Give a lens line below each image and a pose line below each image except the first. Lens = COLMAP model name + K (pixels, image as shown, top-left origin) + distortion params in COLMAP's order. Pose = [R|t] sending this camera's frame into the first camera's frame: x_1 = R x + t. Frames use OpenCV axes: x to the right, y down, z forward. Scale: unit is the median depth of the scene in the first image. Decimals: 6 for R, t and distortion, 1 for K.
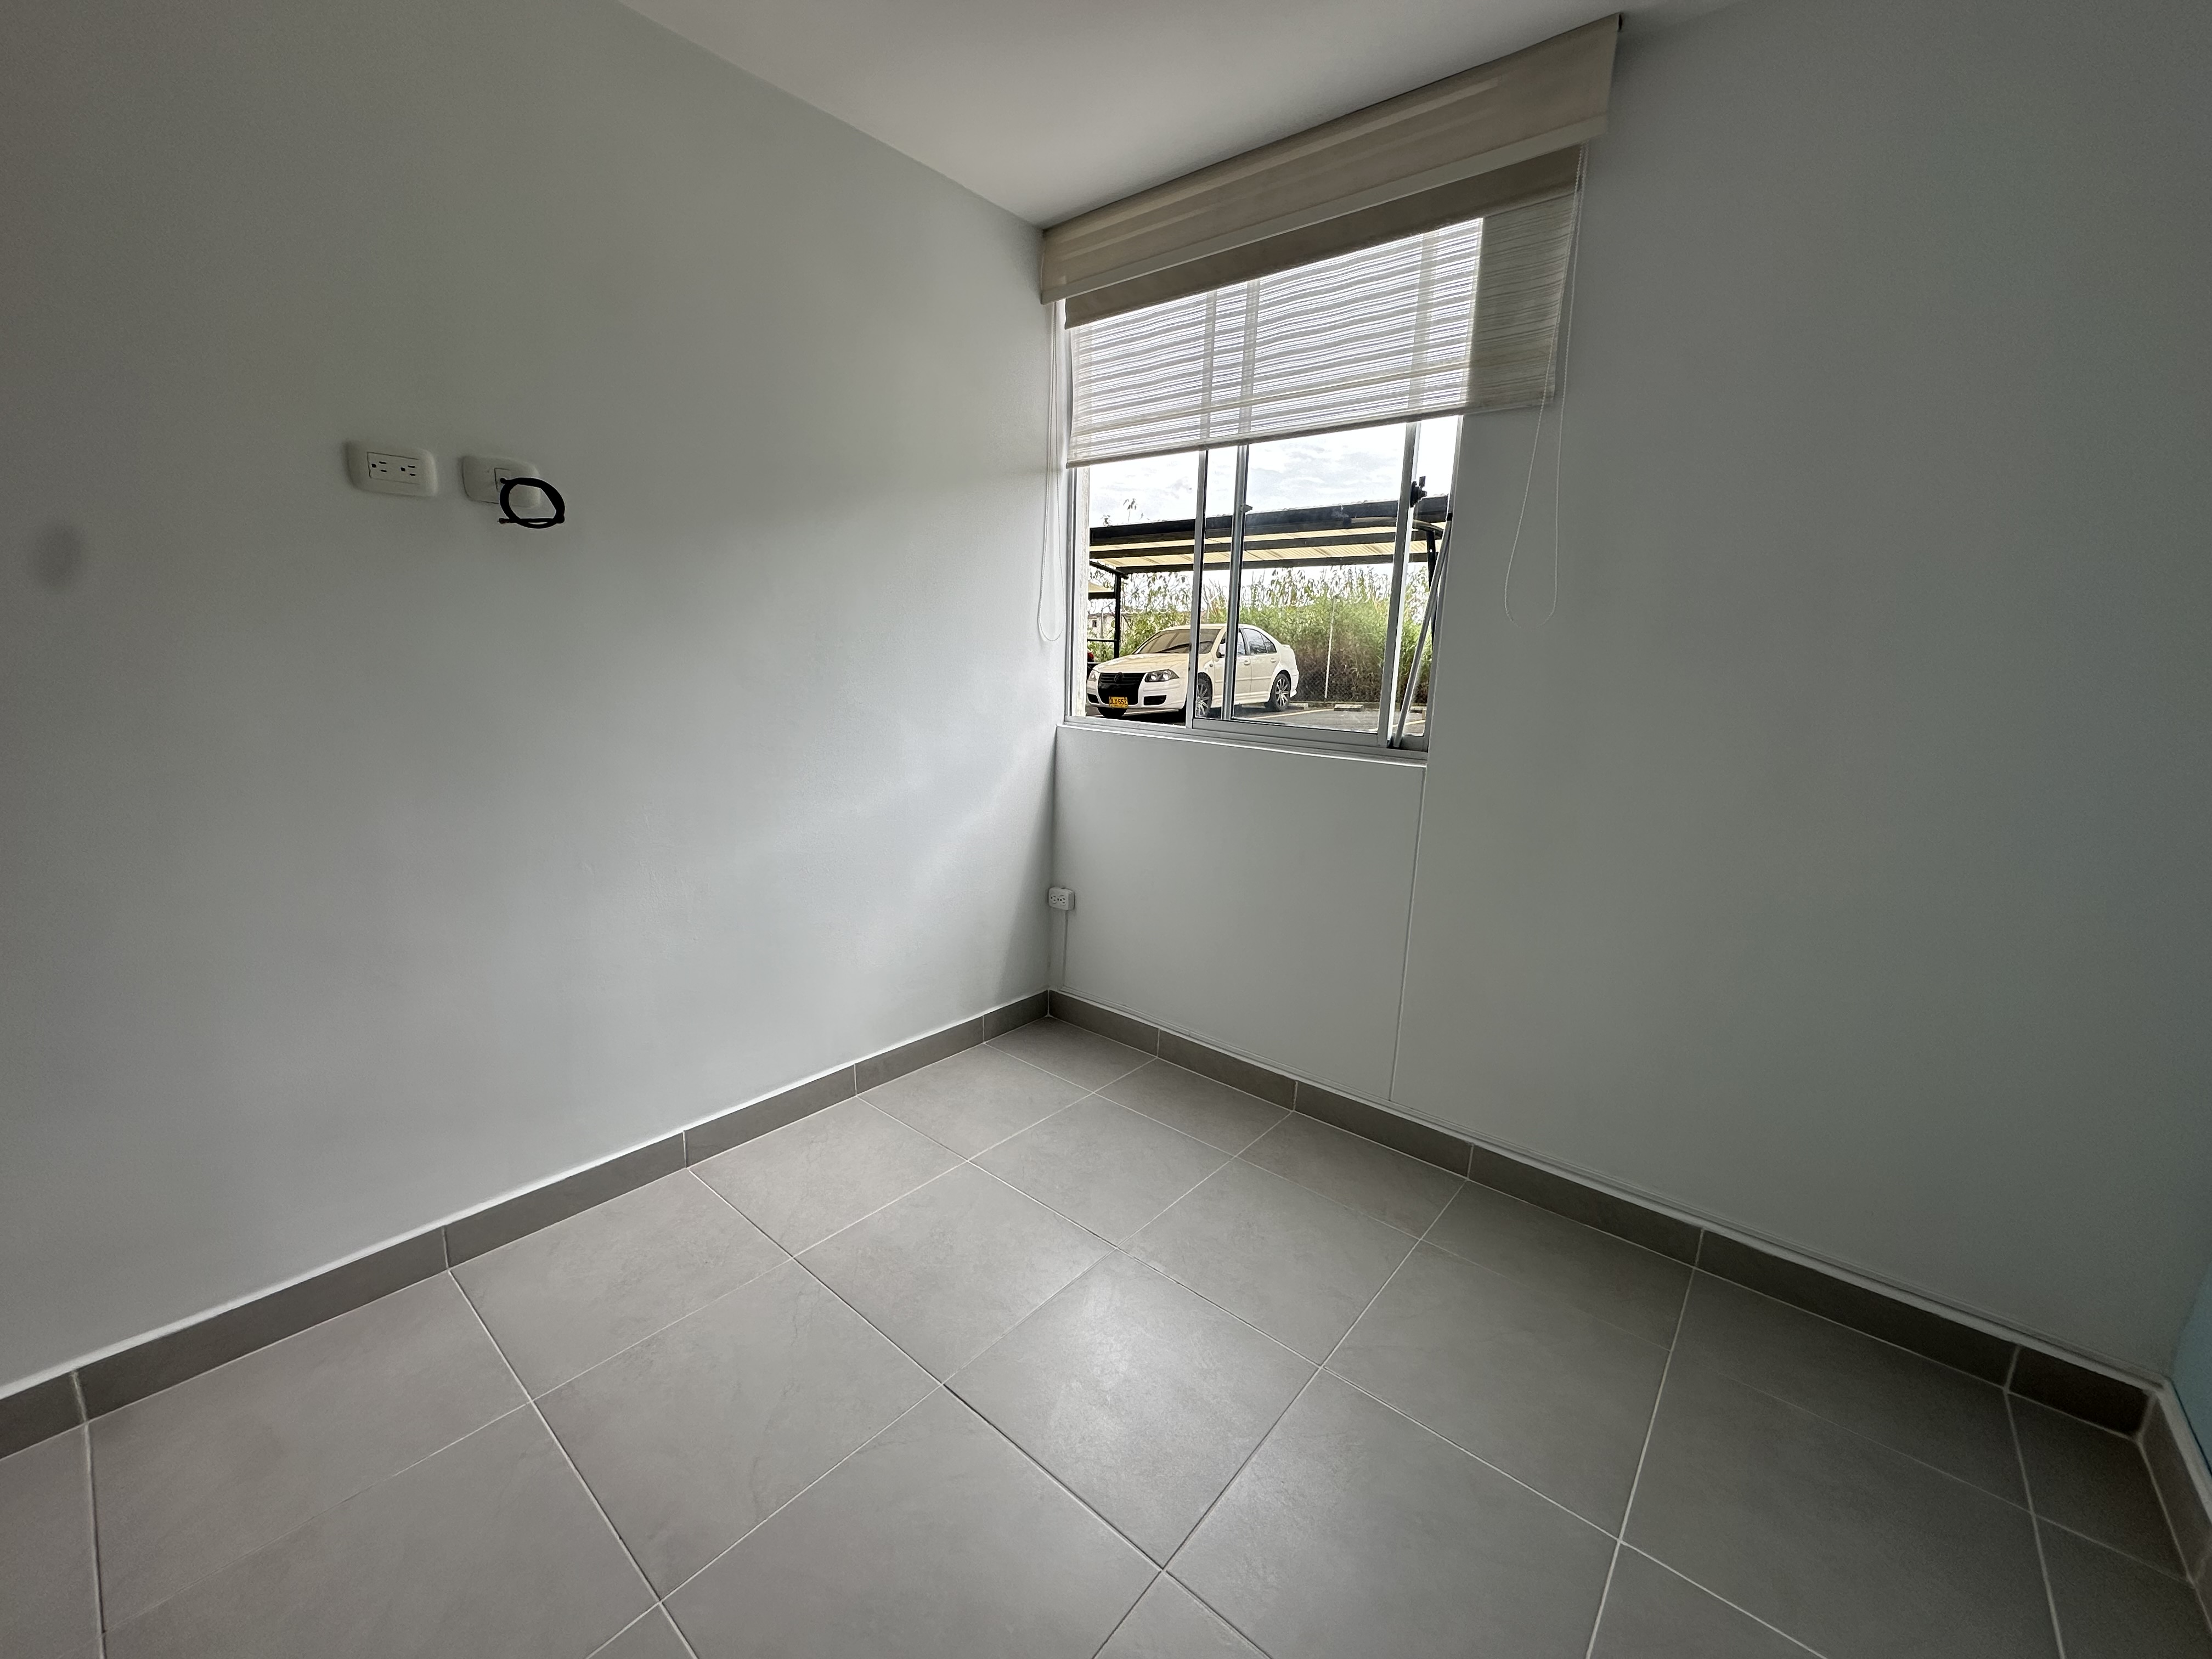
lens RADIAL K [[883.2, 0, 1102.5], [0, 883.2, 822.8], [0, 0, 1]] dist [-0.005839, 0.001394]
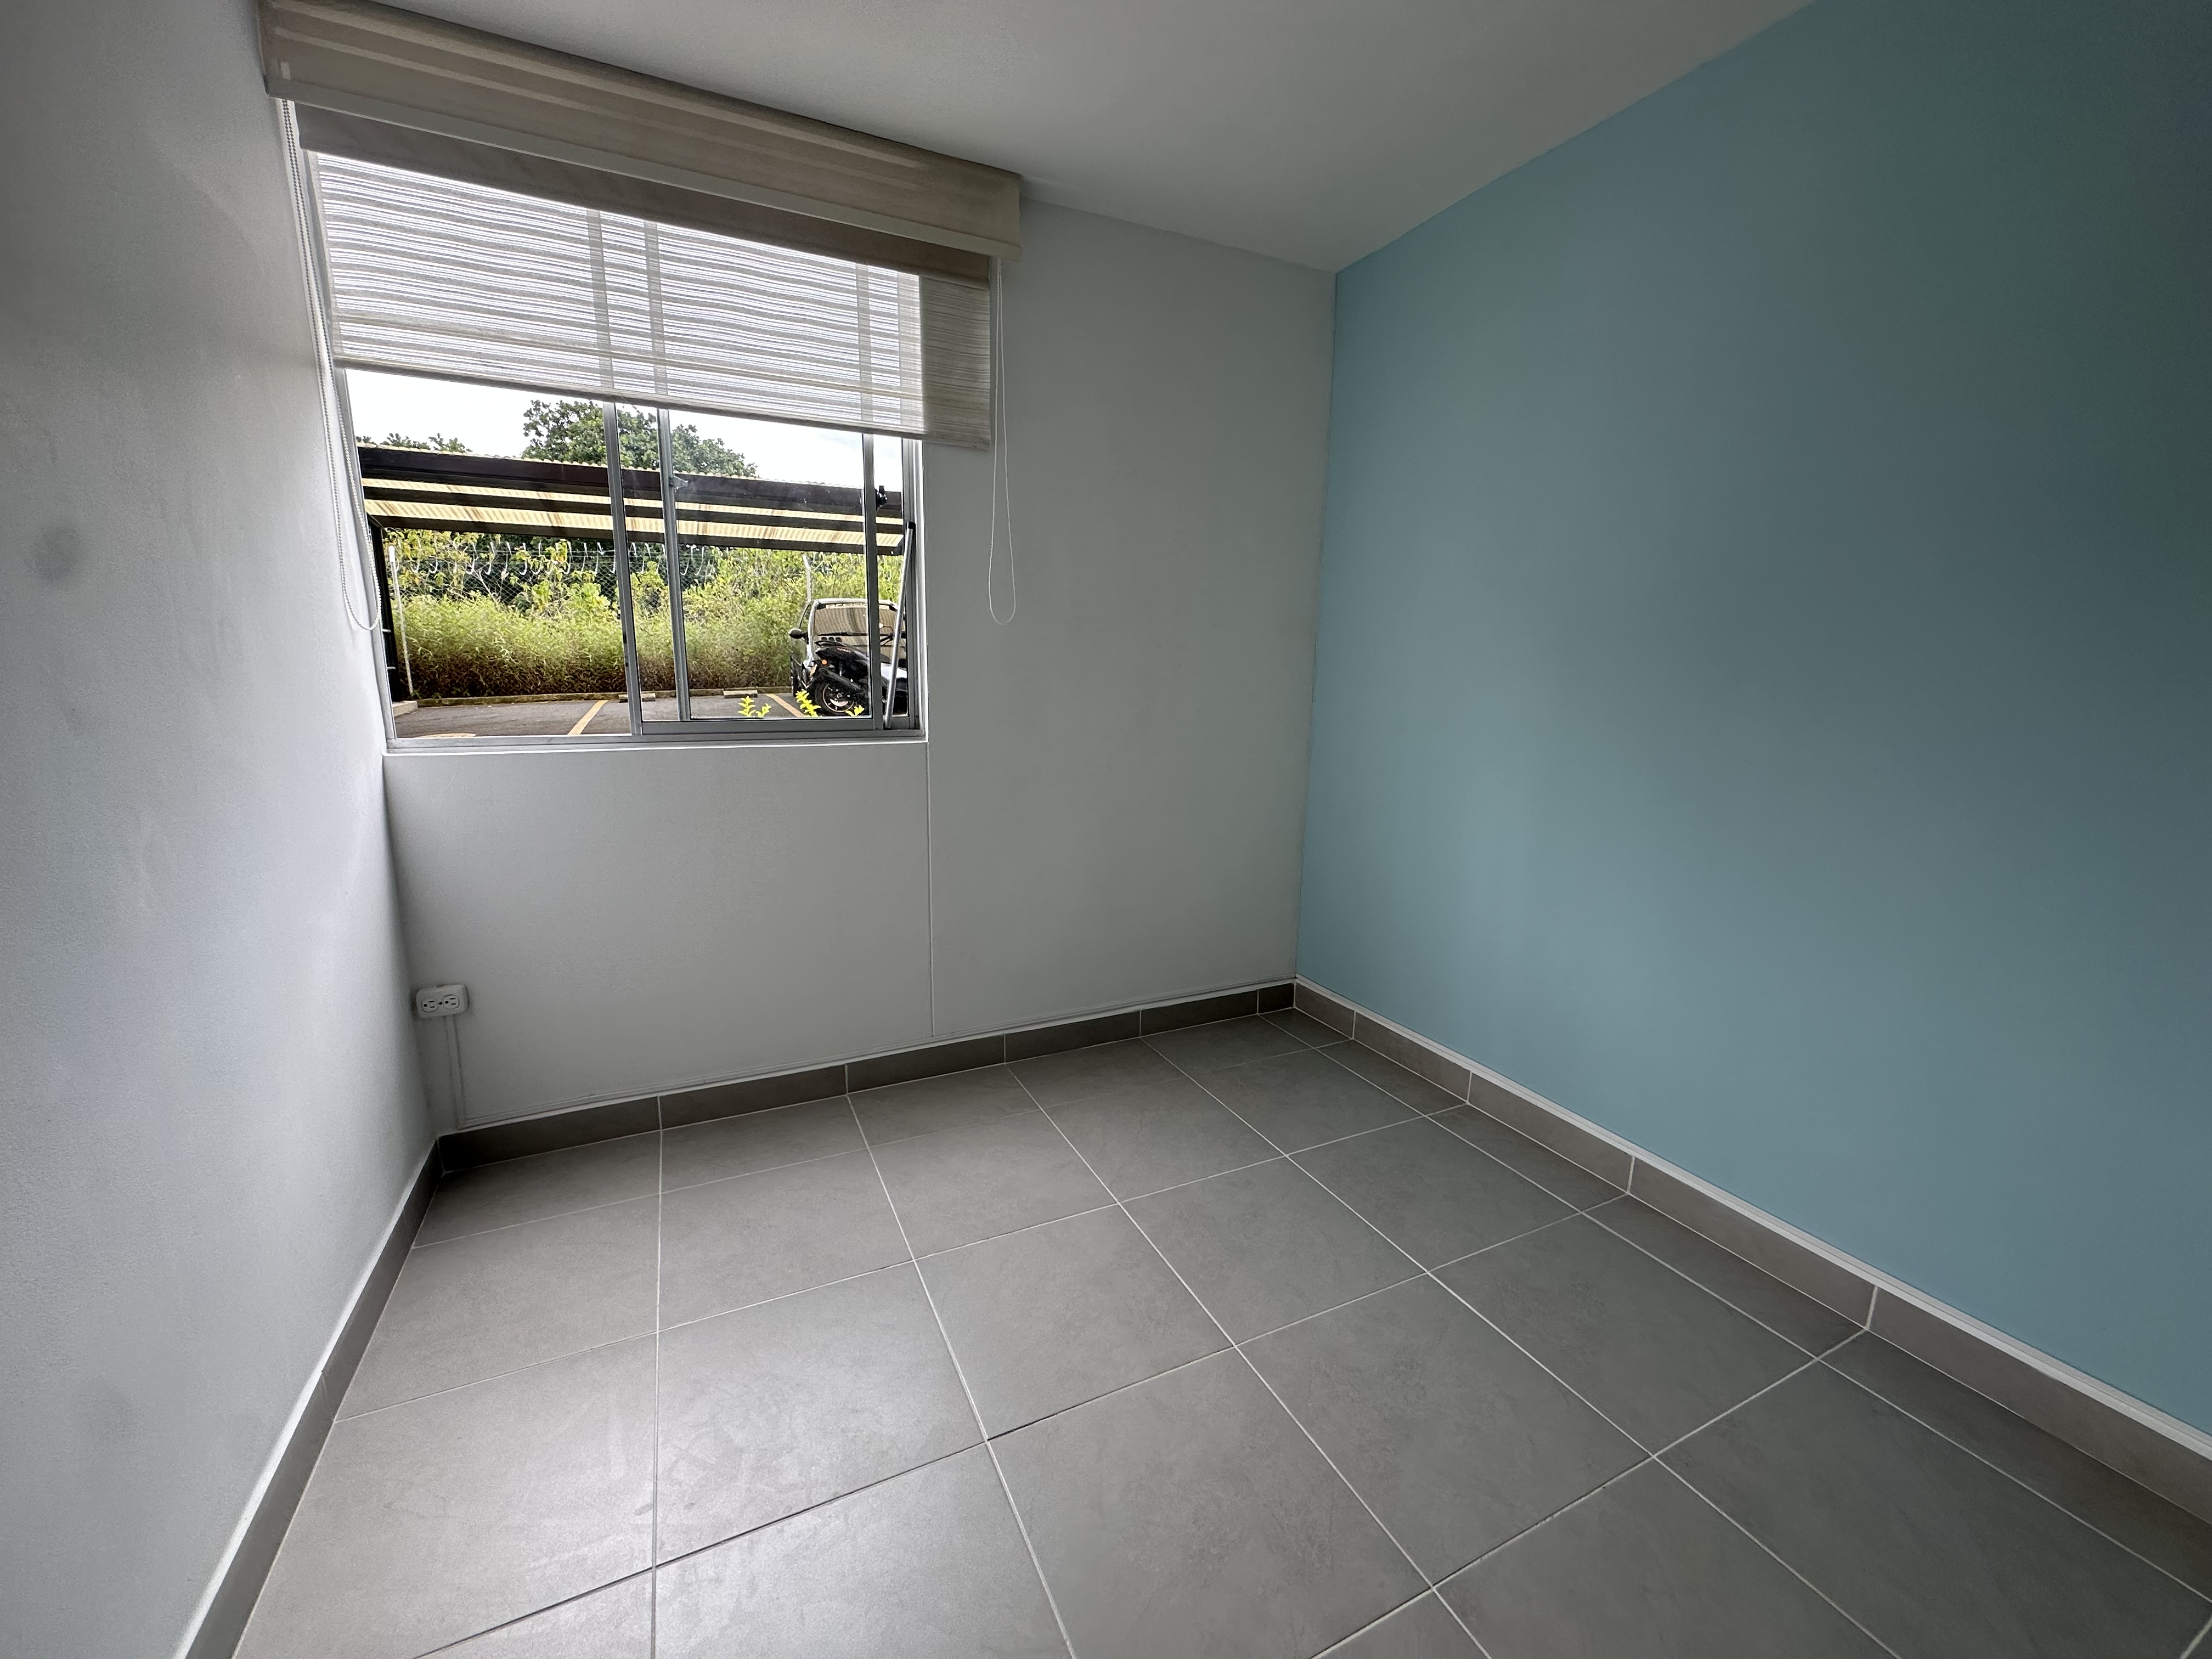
lens RADIAL K [[883.2, 0, 1107.4], [0, 883.2, 815.4], [0, 0, 1]] dist [-0.005839, 0.001394]
pose [[0.403102, -0.186135, 0.896026, -0.591651], [0.176551, 0.976522, 0.123430, -0.068492], [-0.897964, 0.108439, 0.426500, 0.302691]]
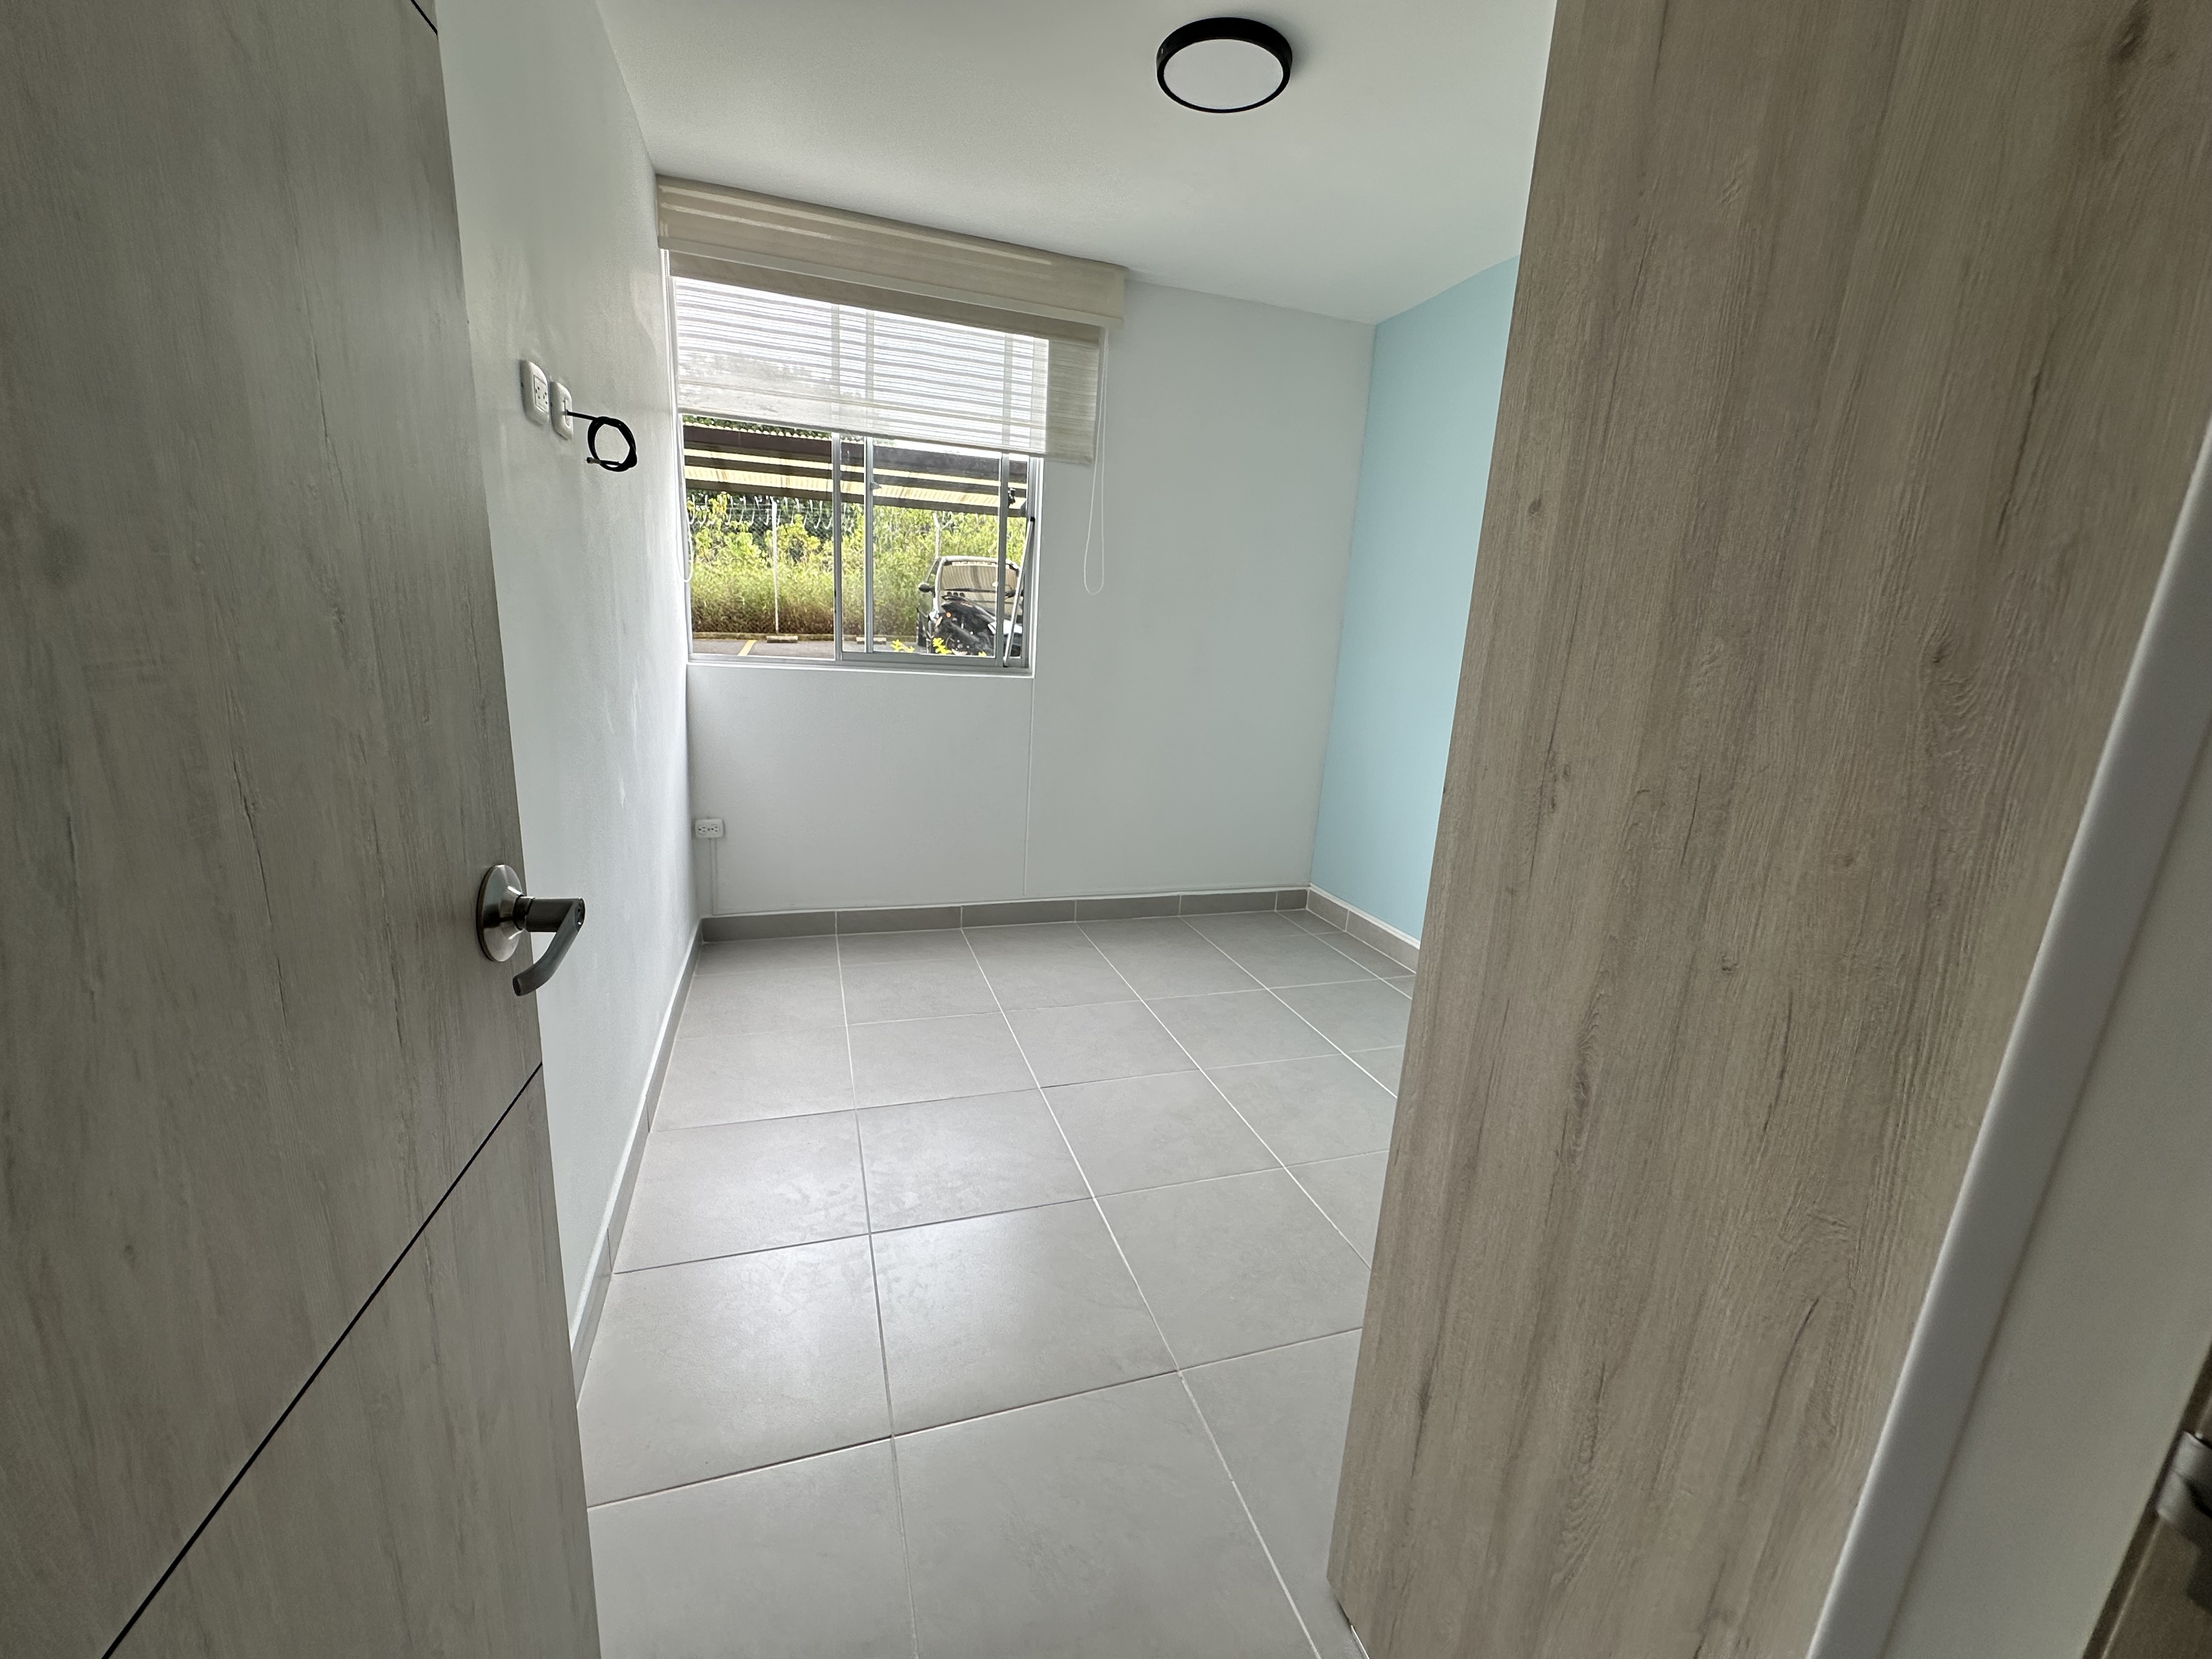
lens RADIAL K [[883.2, 0, 1099.8], [0, 883.2, 806.2], [0, 0, 1]] dist [-0.005839, 0.001394]
pose [[0.522509, -0.180772, 0.833250, -0.936502], [0.124173, 0.982980, 0.135390, -0.034988], [-0.843543, 0.032725, 0.536063, 0.051757]]
